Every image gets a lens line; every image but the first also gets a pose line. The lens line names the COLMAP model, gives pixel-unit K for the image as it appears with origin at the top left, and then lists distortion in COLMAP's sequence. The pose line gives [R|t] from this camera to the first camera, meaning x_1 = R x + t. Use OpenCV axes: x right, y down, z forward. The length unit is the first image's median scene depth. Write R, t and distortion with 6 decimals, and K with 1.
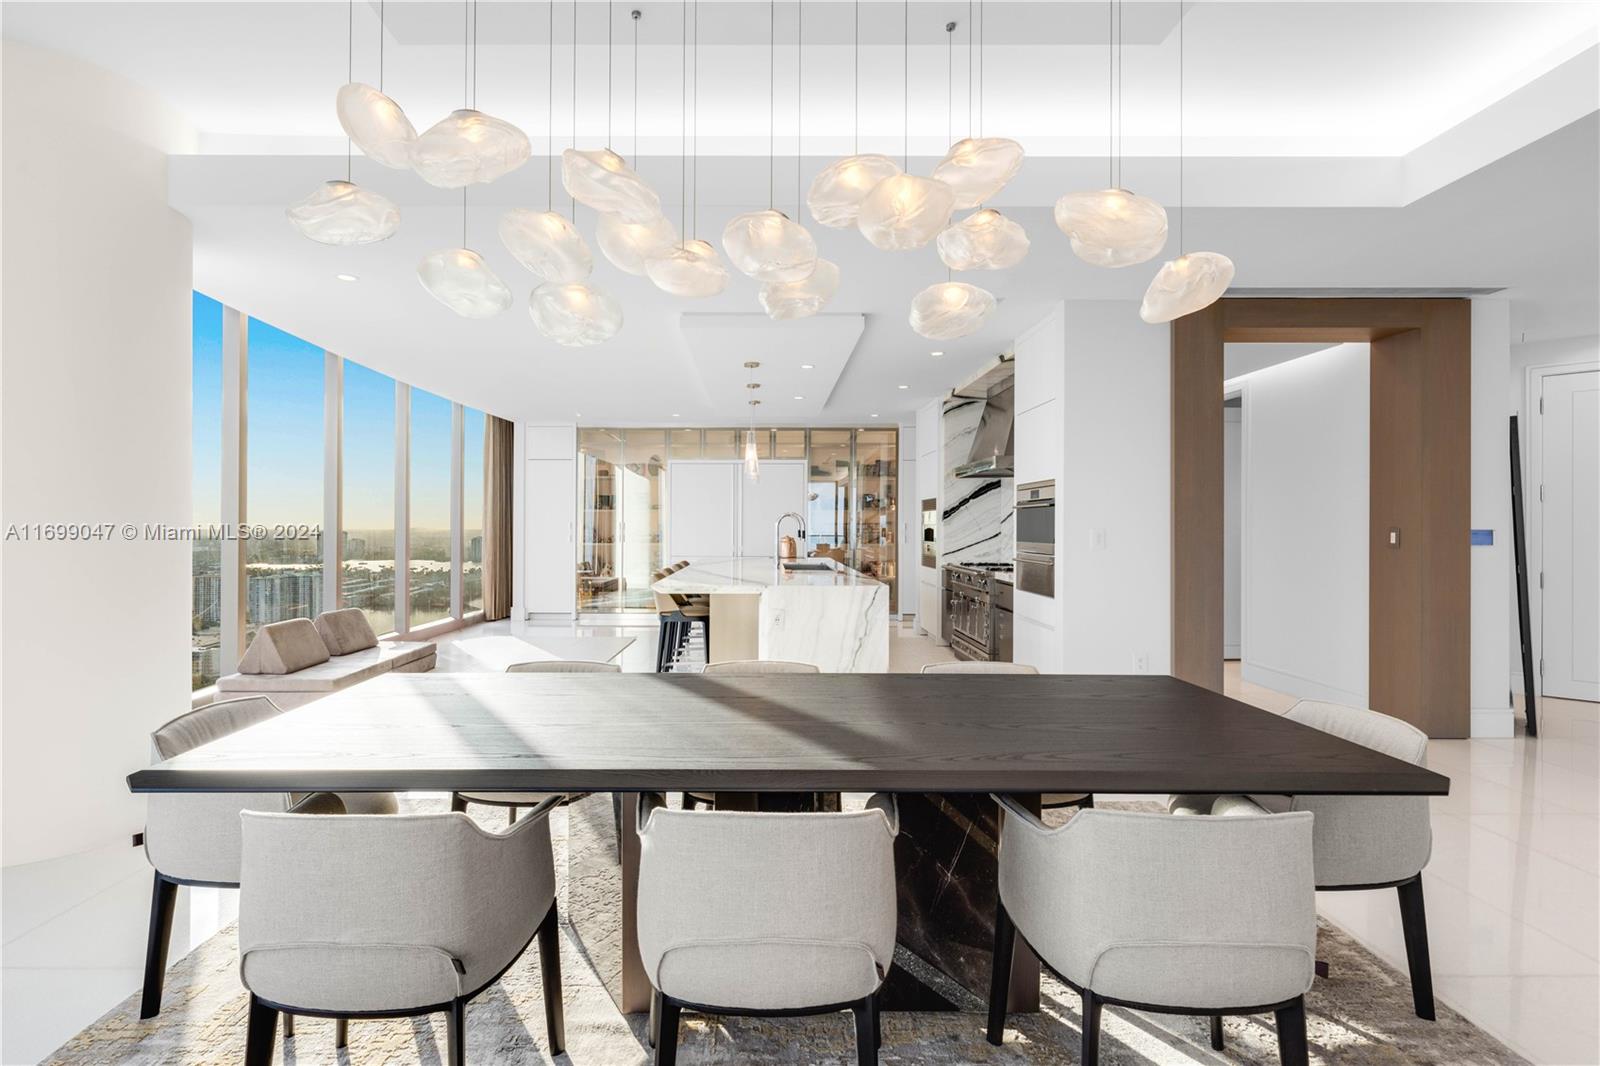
lens RADIAL K [[740.9, 0, 792.9], [0, 740.9, 524.3], [0, 0, 1]] dist [-0.001953, -0.000210]
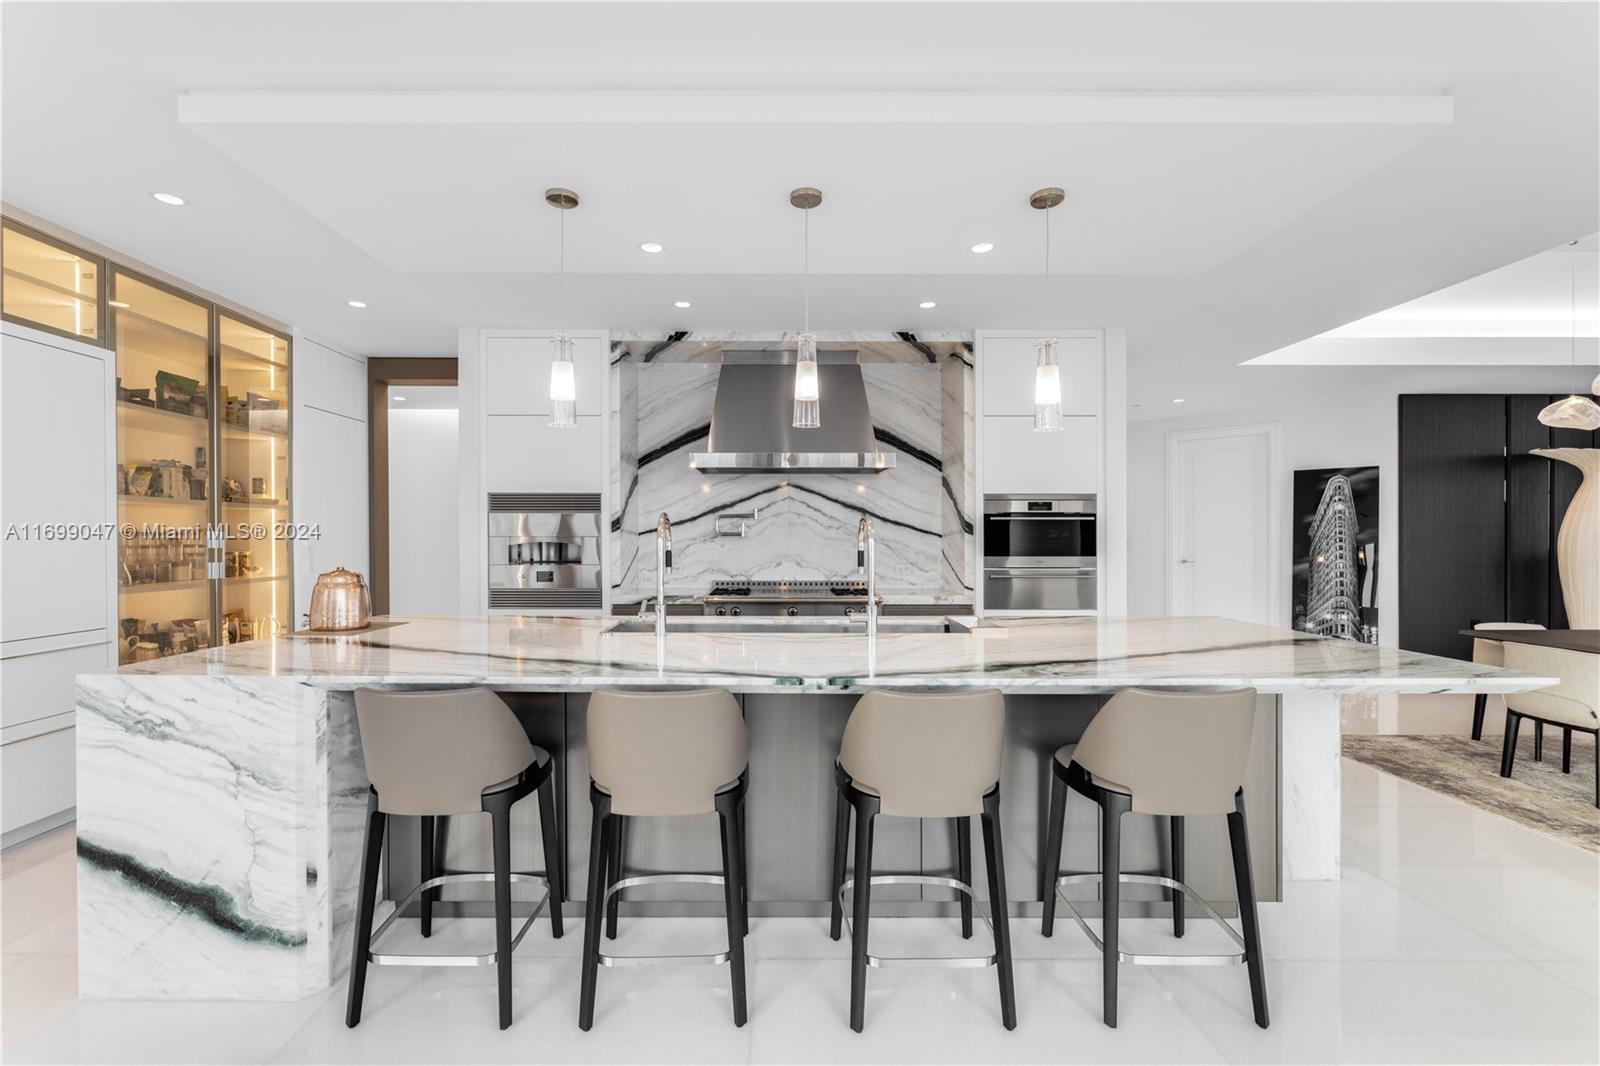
lens RADIAL K [[742.3, 0, 801.5], [0, 742.3, 542.0], [0, 0, 1]] dist [-0.002765, -0.000361]
pose [[0.023925, -0.007585, 0.999685, -0.409519], [-0.002852, 0.999967, 0.007655, -0.000559], [-0.999710, -0.003034, 0.023903, 0.827864]]
